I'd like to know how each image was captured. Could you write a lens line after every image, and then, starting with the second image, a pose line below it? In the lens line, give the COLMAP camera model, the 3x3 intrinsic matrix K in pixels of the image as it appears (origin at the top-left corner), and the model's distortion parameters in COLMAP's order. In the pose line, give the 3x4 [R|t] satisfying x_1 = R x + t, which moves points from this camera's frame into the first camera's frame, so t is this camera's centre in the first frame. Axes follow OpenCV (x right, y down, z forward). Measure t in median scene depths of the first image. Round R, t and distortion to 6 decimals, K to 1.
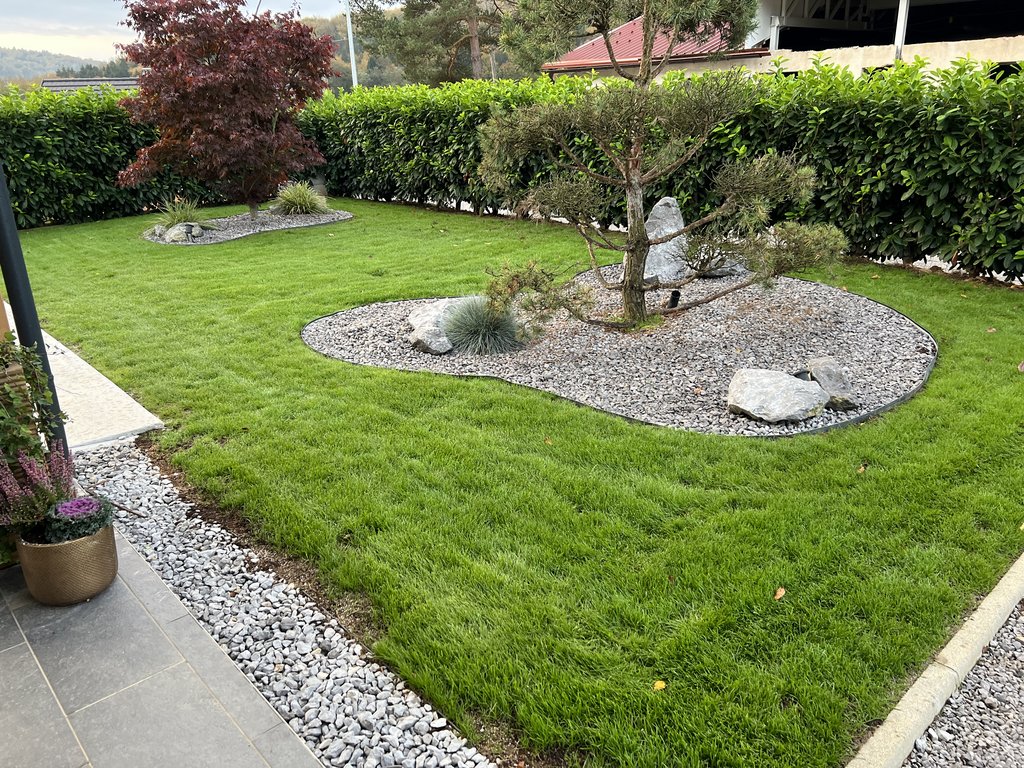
lens RADIAL K [[783.7, 0, 519.7], [0, 783.7, 385.4], [0, 0, 1]] dist [0.050651, -0.062293]
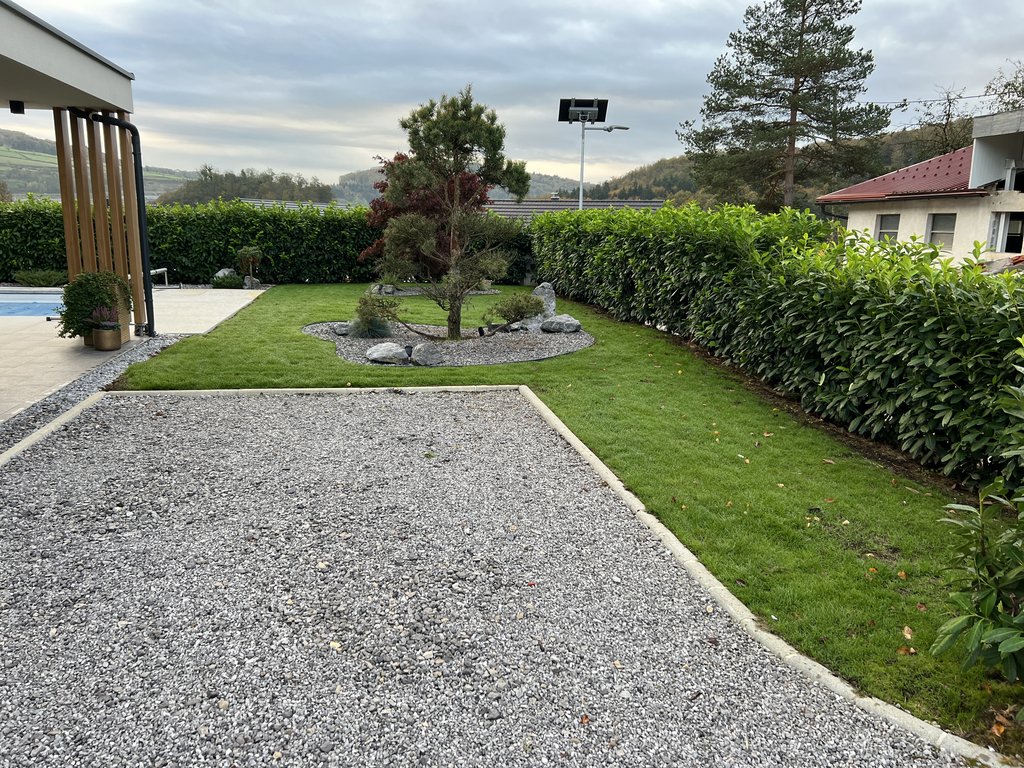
lens RADIAL K [[783.7, 0, 521.2], [0, 783.7, 402.3], [0, 0, 1]] dist [0.050651, -0.062293]
pose [[0.848003, 0.158565, -0.505716, 1.006008], [-0.218780, 0.973833, -0.061516, 0.111839], [0.482728, 0.162807, 0.860504, -0.374190]]
